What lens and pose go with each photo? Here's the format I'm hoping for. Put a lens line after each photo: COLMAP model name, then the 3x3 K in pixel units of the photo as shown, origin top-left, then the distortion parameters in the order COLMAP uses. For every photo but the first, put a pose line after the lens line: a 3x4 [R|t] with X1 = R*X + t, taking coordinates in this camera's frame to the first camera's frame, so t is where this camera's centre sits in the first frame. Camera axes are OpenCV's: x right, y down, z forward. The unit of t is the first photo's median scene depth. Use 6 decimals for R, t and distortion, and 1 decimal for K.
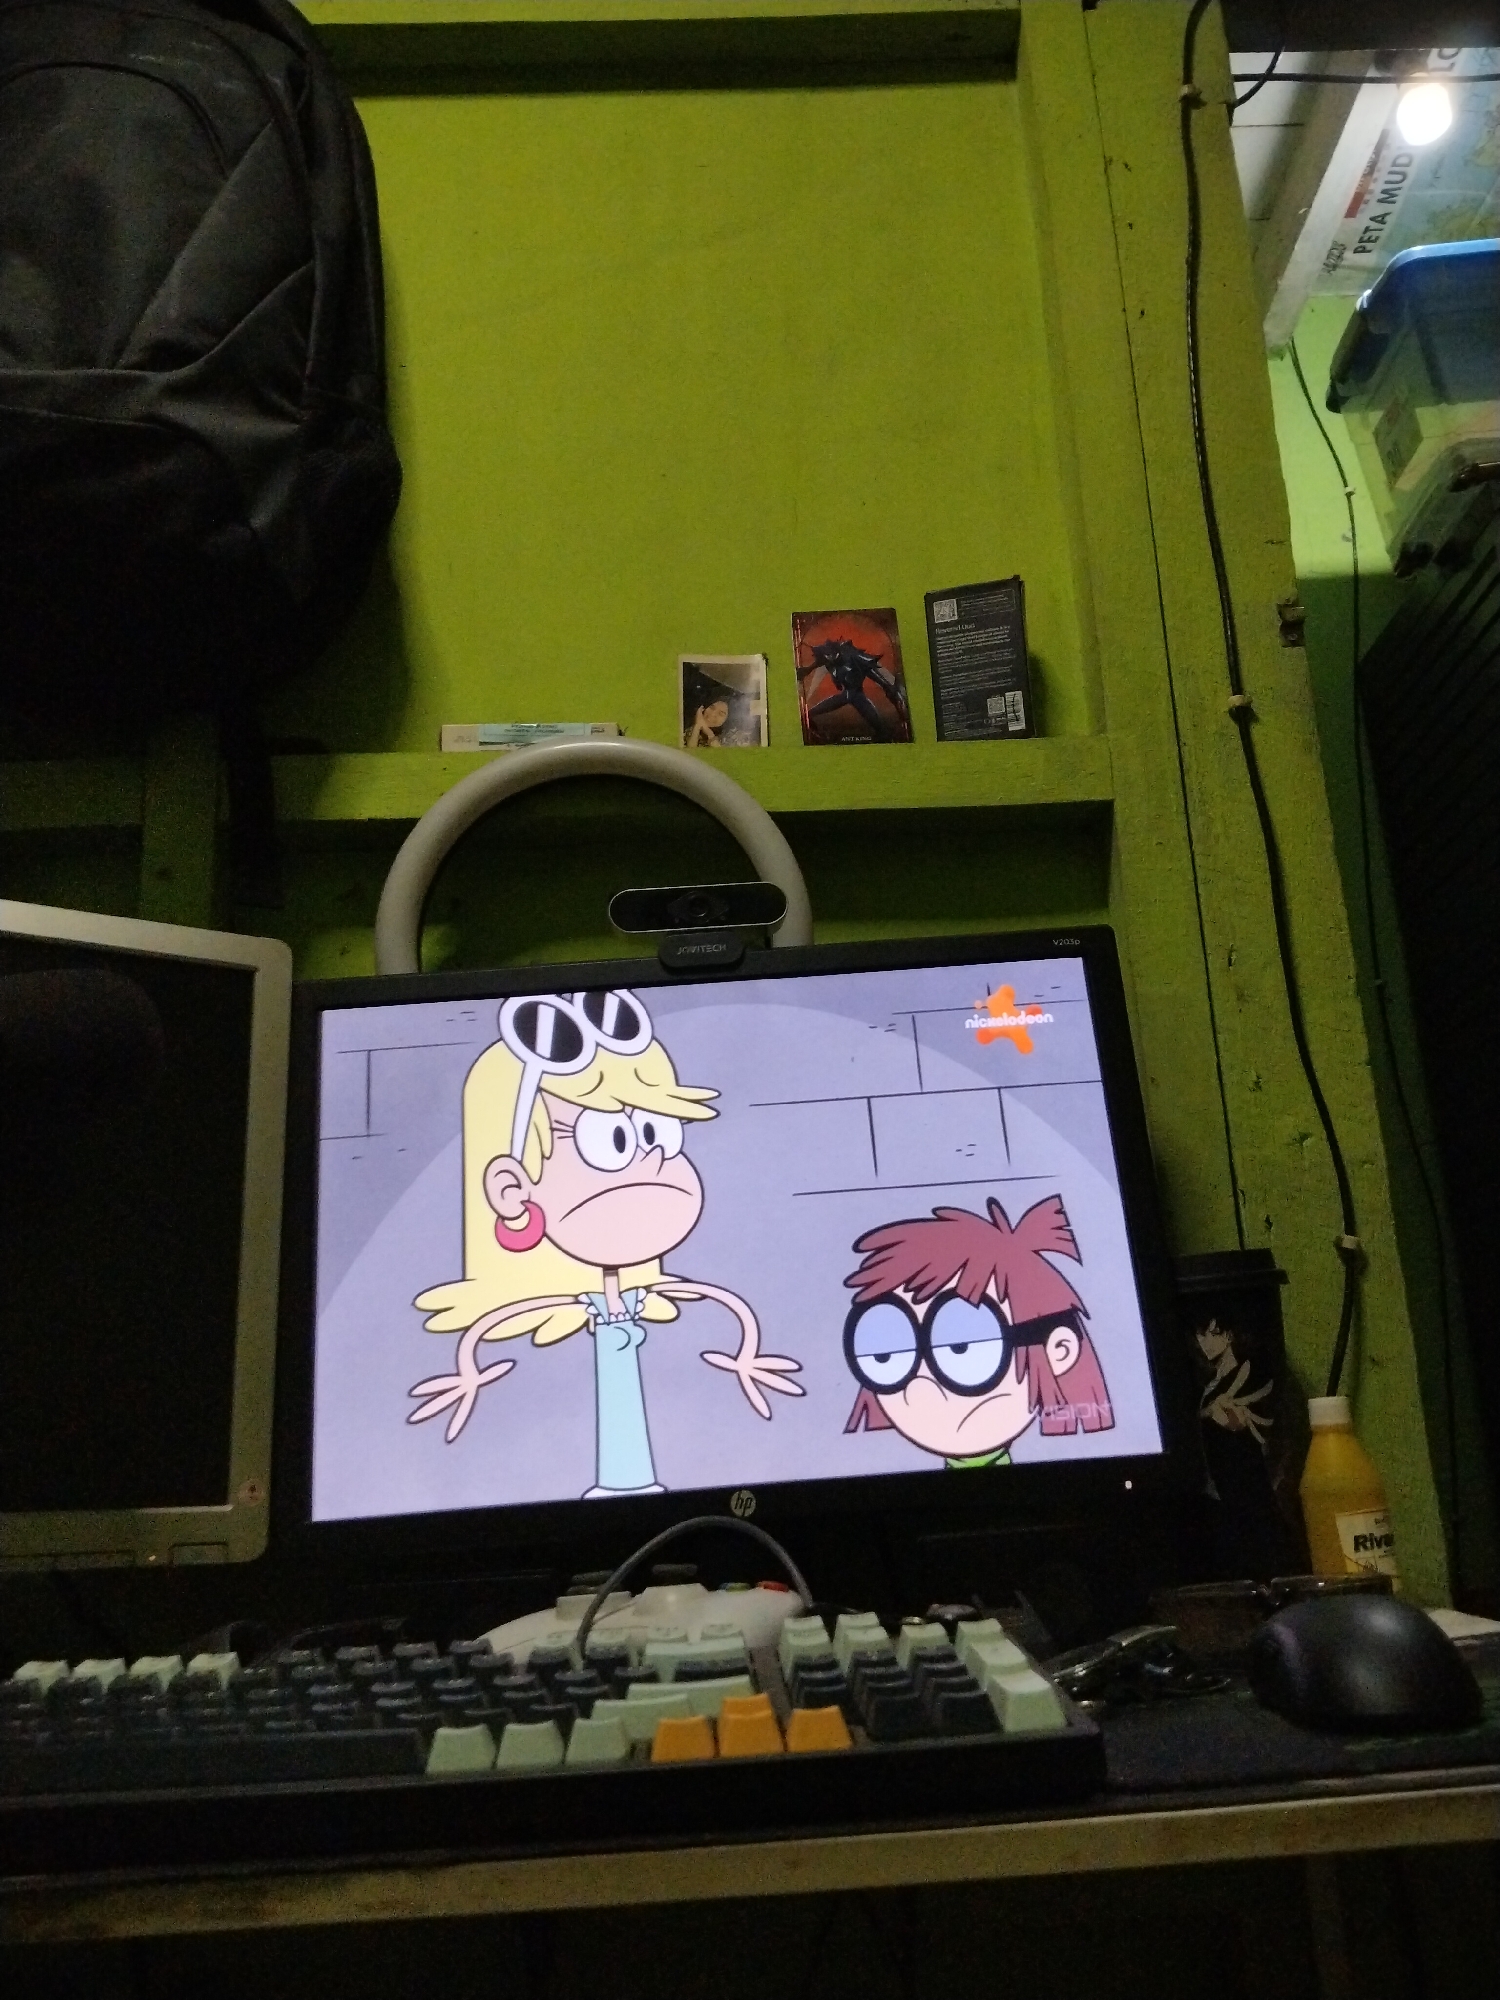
lens RADIAL K [[1673.2, 0, 746.9], [0, 1673.2, 991.2], [0, 0, 1]] dist [0.087838, -0.189793]
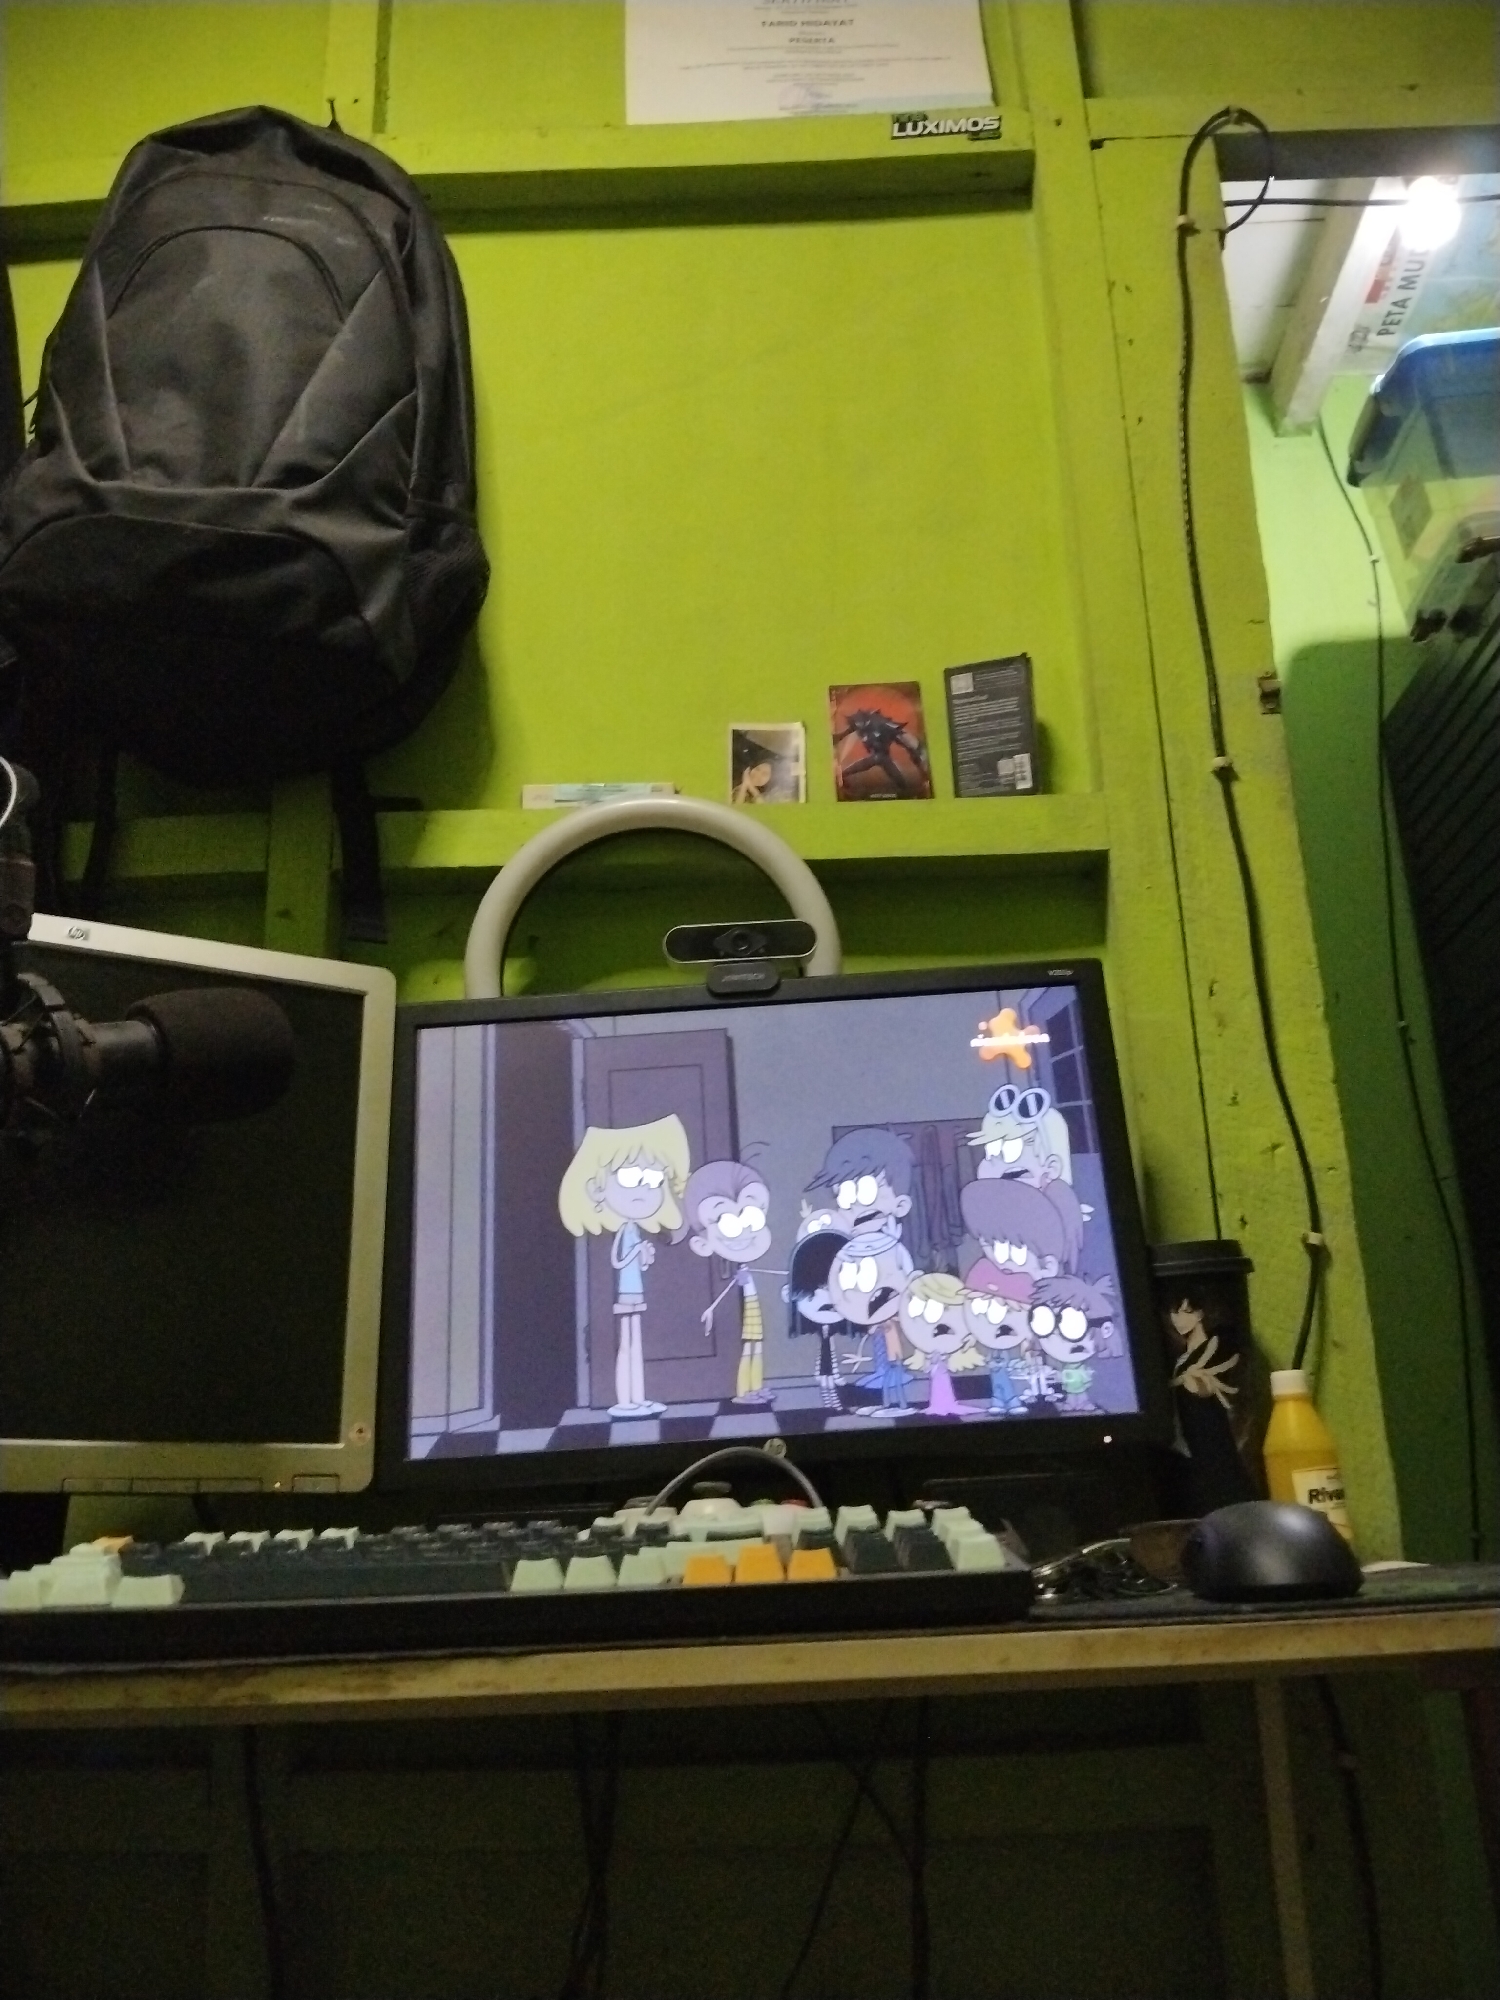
lens RADIAL K [[1673.2, 0, 746.9], [0, 1673.2, 991.2], [0, 0, 1]] dist [0.087838, -0.189793]
pose [[0.999166, 0.003174, -0.040710, 0.020302], [-0.004396, 0.999541, -0.029966, 0.017107], [0.040596, 0.030120, 0.998722, -0.141646]]
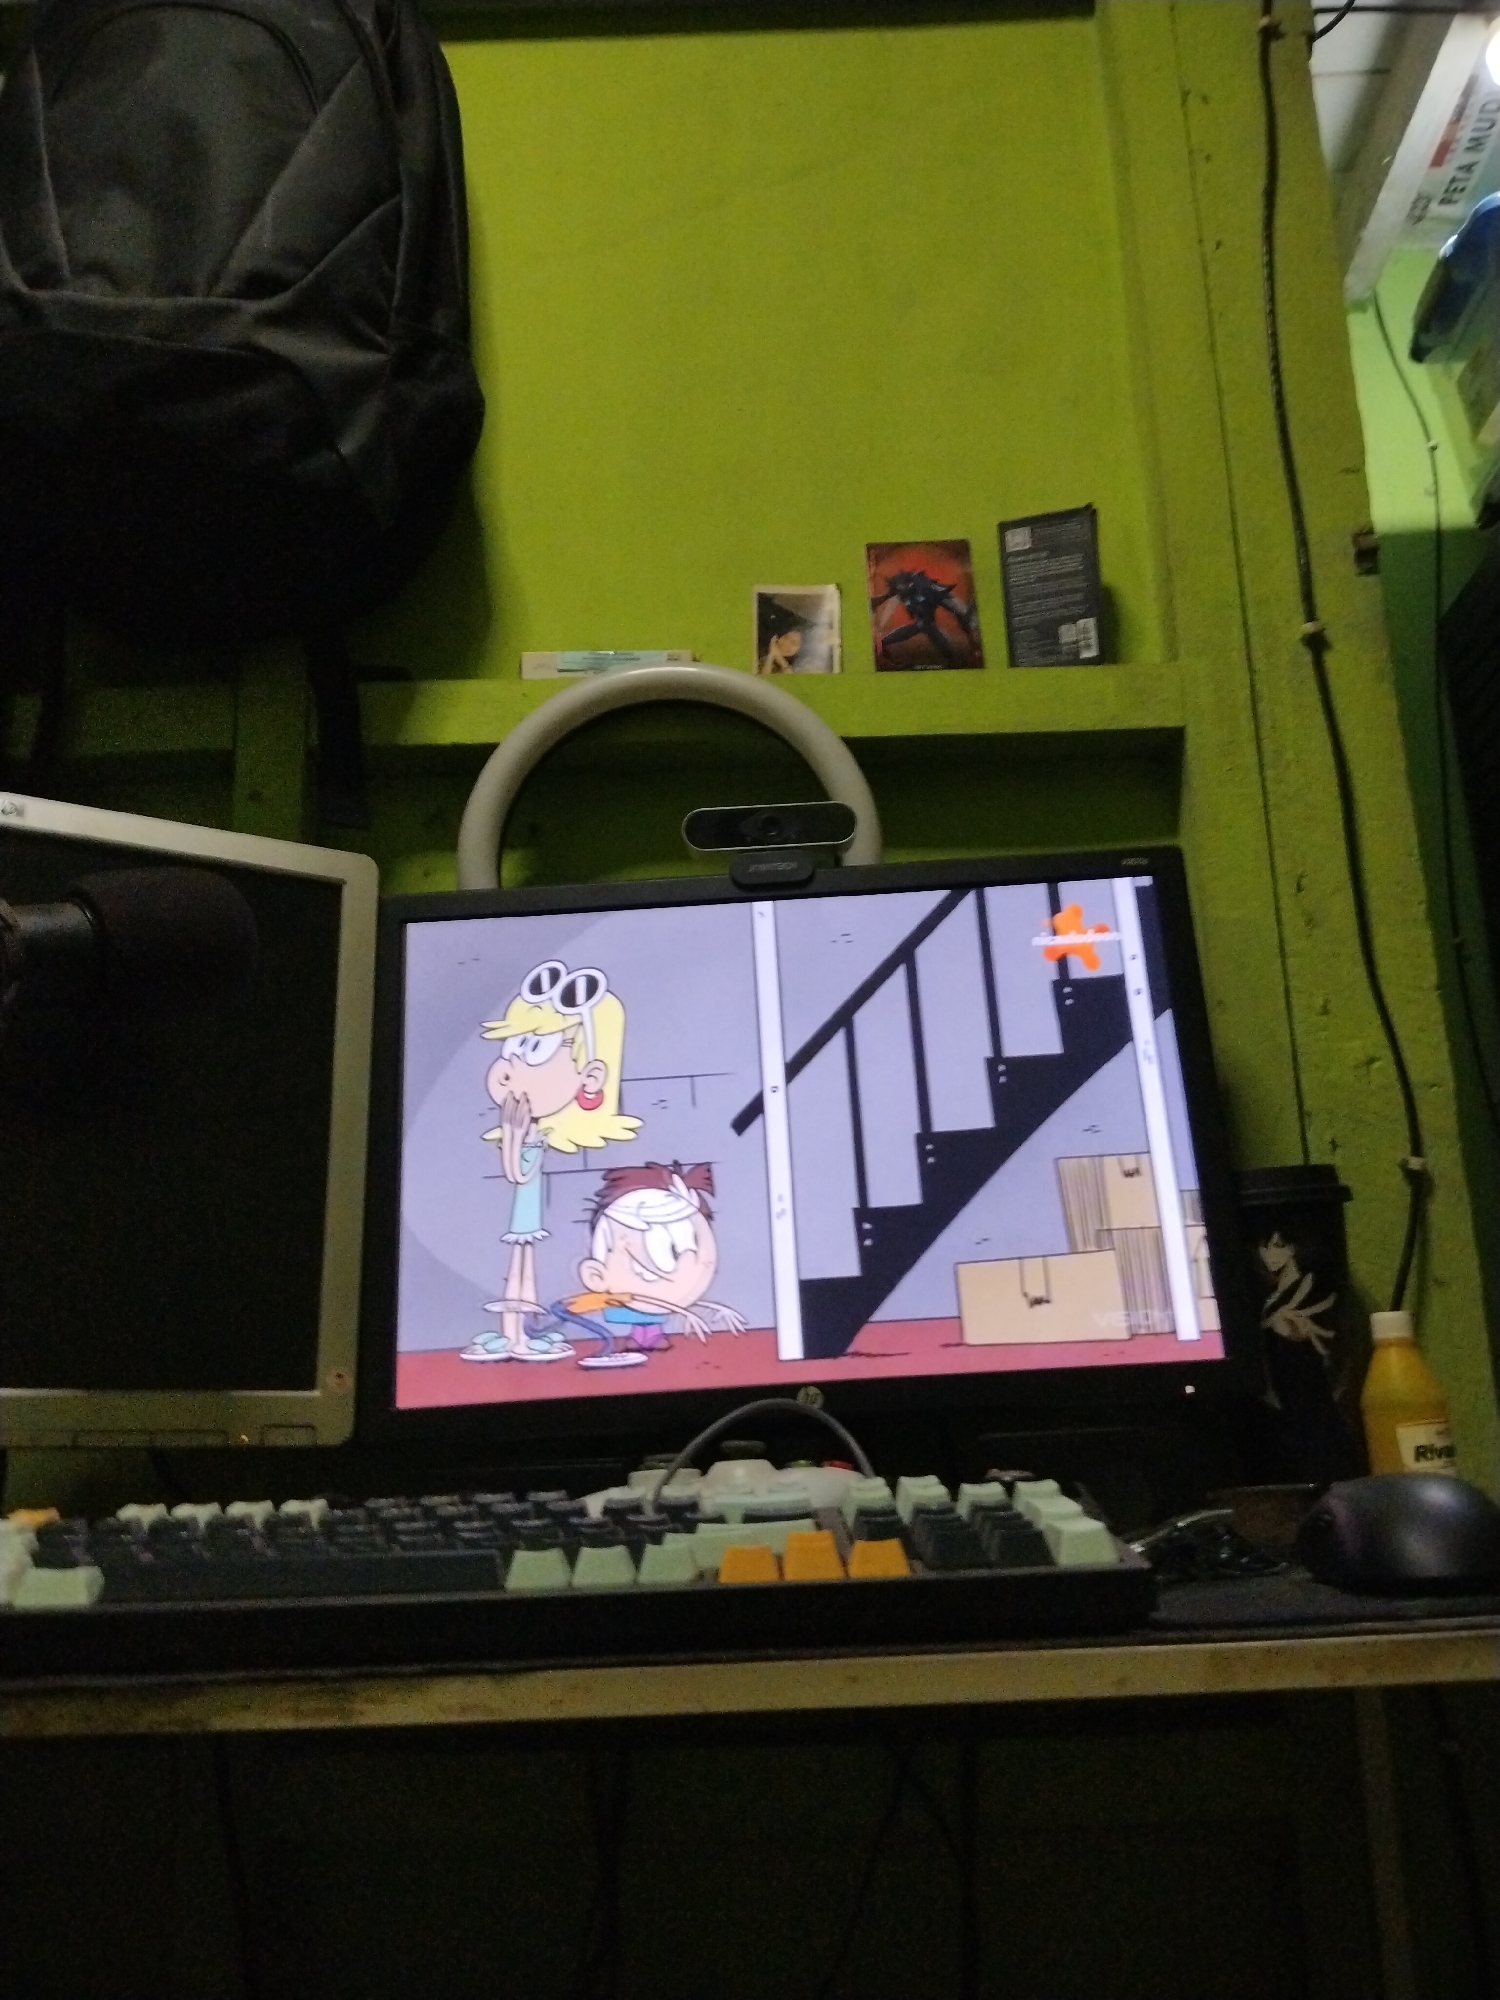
lens RADIAL K [[1673.2, 0, 746.9], [0, 1673.2, 991.2], [0, 0, 1]] dist [0.087838, -0.189793]
pose [[0.999042, 0.008676, -0.042899, 0.001209], [-0.008138, 0.999886, 0.012720, 0.034084], [0.043004, -0.012359, 0.998998, -0.019183]]
